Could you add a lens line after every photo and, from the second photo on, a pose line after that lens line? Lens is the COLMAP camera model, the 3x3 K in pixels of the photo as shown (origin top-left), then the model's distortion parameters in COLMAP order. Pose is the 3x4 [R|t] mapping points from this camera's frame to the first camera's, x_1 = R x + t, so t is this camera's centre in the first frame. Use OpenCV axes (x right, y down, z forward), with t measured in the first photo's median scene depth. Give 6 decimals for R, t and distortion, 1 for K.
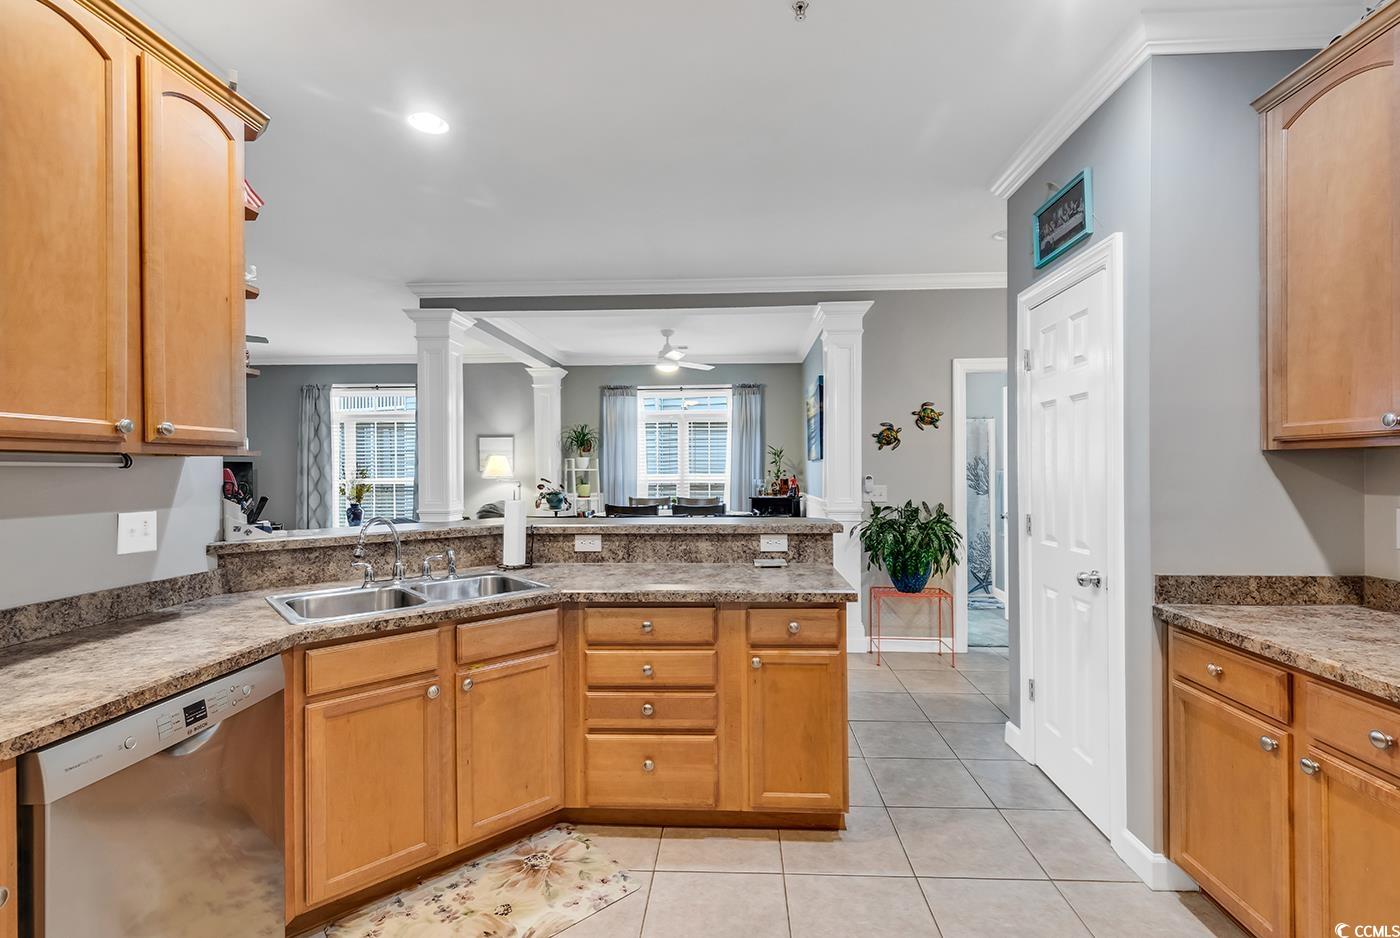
lens RADIAL K [[626.1, 0, 704.9], [0, 626.1, 471.1], [0, 0, 1]] dist [0.008321, -0.000663]
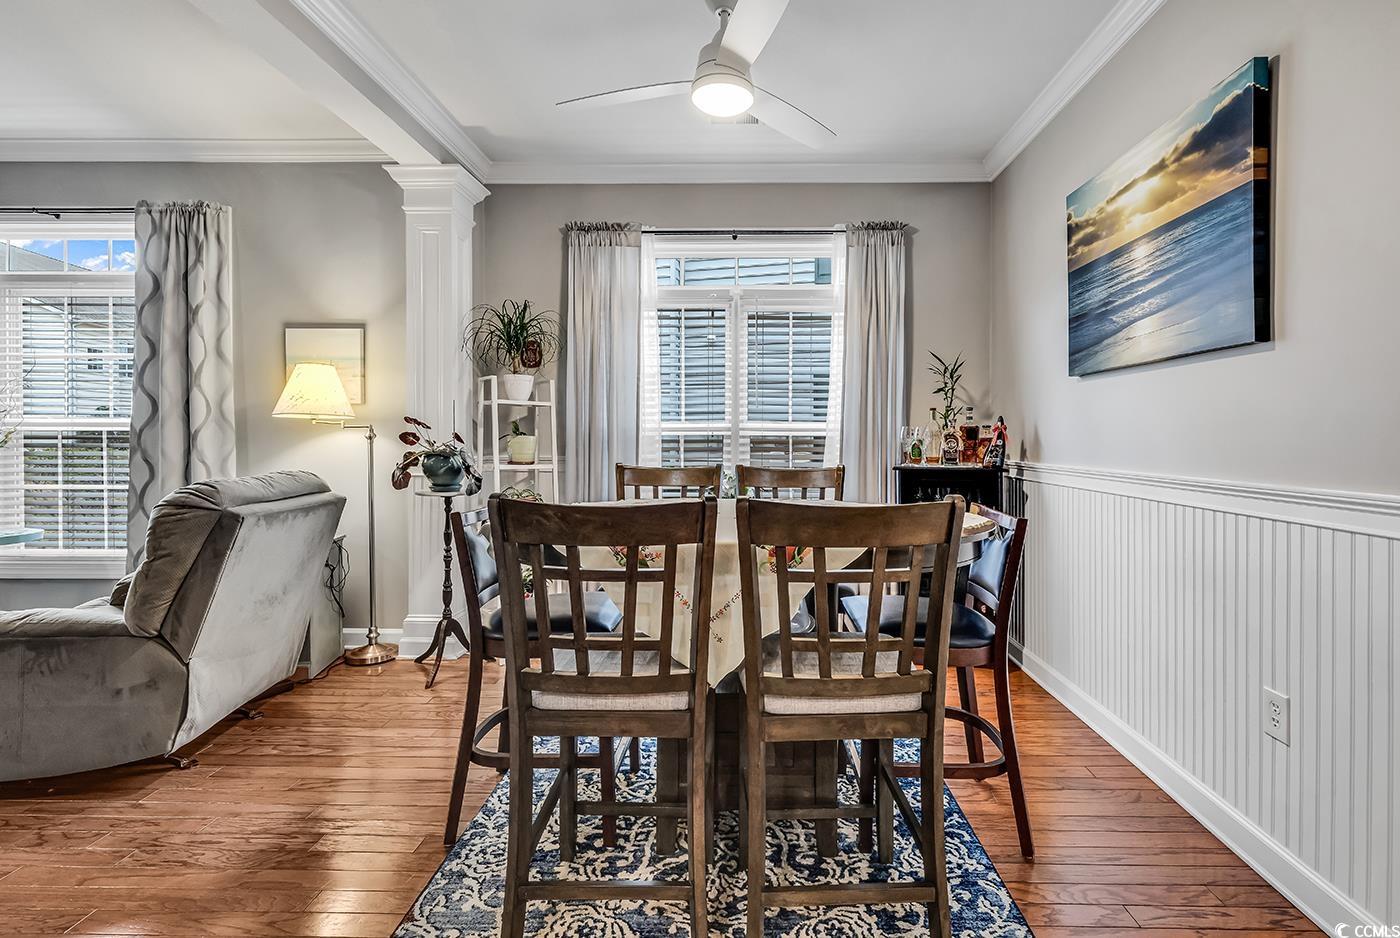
lens RADIAL K [[639.3, 0, 737.5], [0, 639.3, 438.1], [0, 0, 1]] dist [0.000236, 0.000003]
pose [[0.999311, 0.009608, 0.035858, -0.177917], [-0.009607, 0.999954, -0.000214, 0.072658], [-0.035858, -0.000131, 0.999357, 1.777922]]
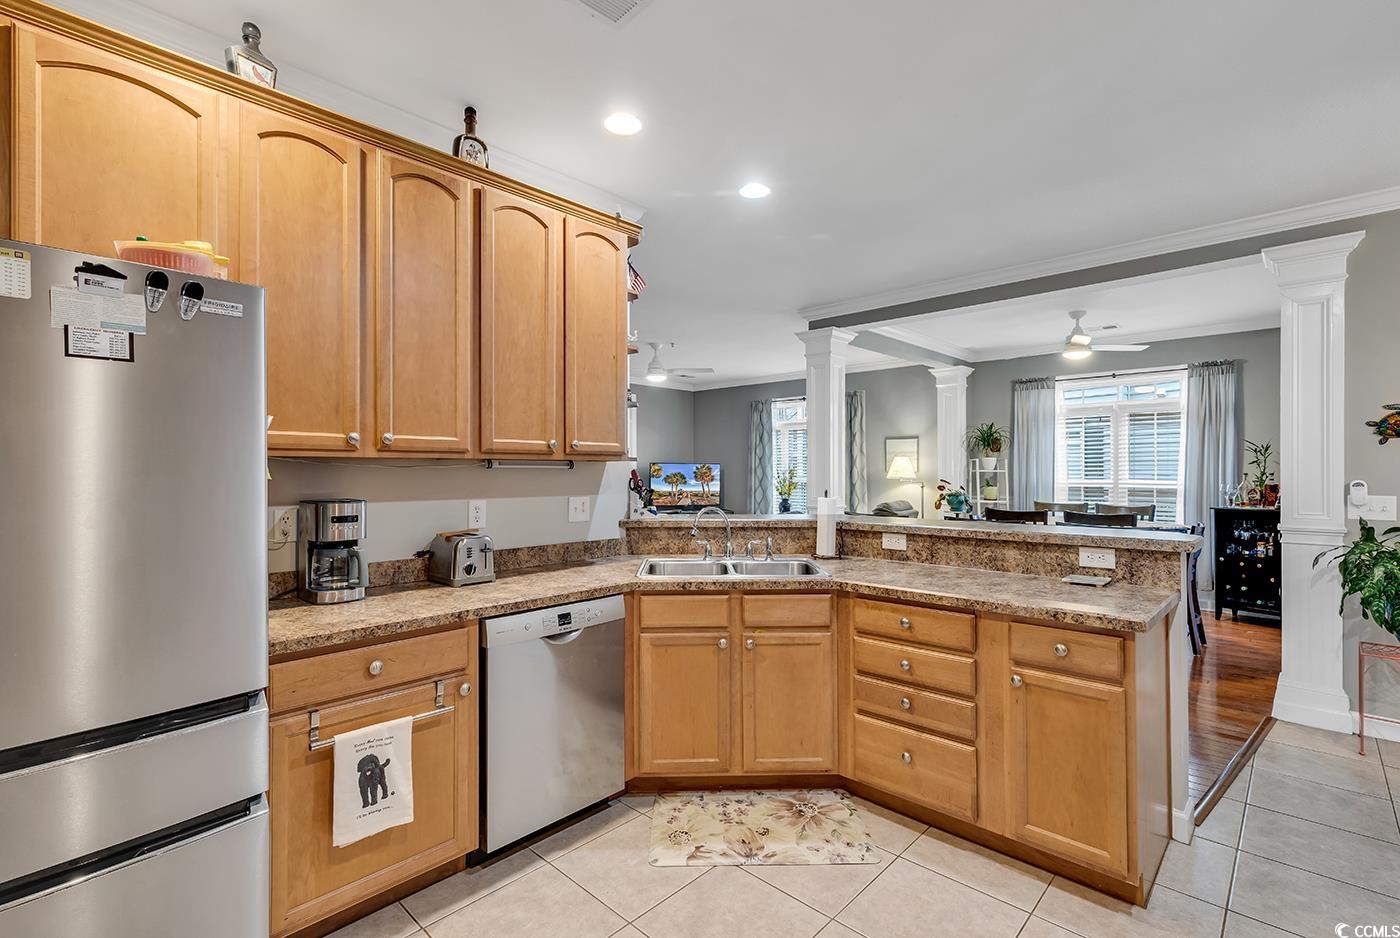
lens RADIAL K [[633.2, 0, 710.6], [0, 633.2, 469.5], [0, 0, 1]] dist [0.003372, -0.000285]
pose [[0.766286, 0.003681, -0.642489, 0.324824], [-0.005664, 0.999983, -0.001026, -0.003045], [0.642475, 0.004426, 0.766294, -0.010695]]
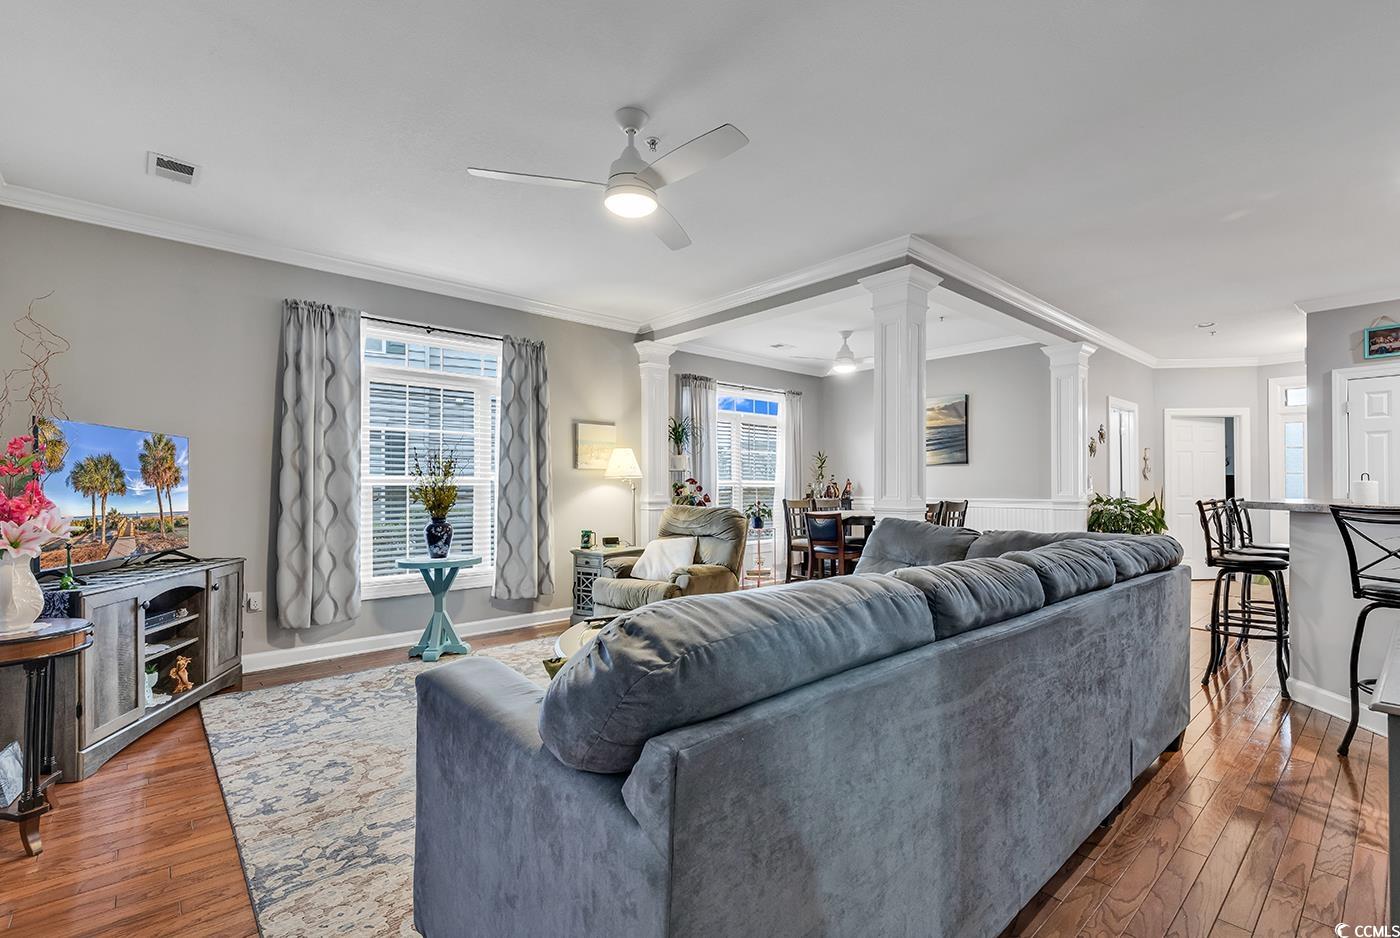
lens RADIAL K [[626.1, 0, 704.9], [0, 626.1, 471.1], [0, 0, 1]] dist [0.008321, -0.000663]
pose [[0.710606, 0.022194, 0.703240, -2.585273], [-0.002384, 0.999573, -0.029137, 0.078706], [-0.703586, 0.019028, 0.710356, 1.248279]]
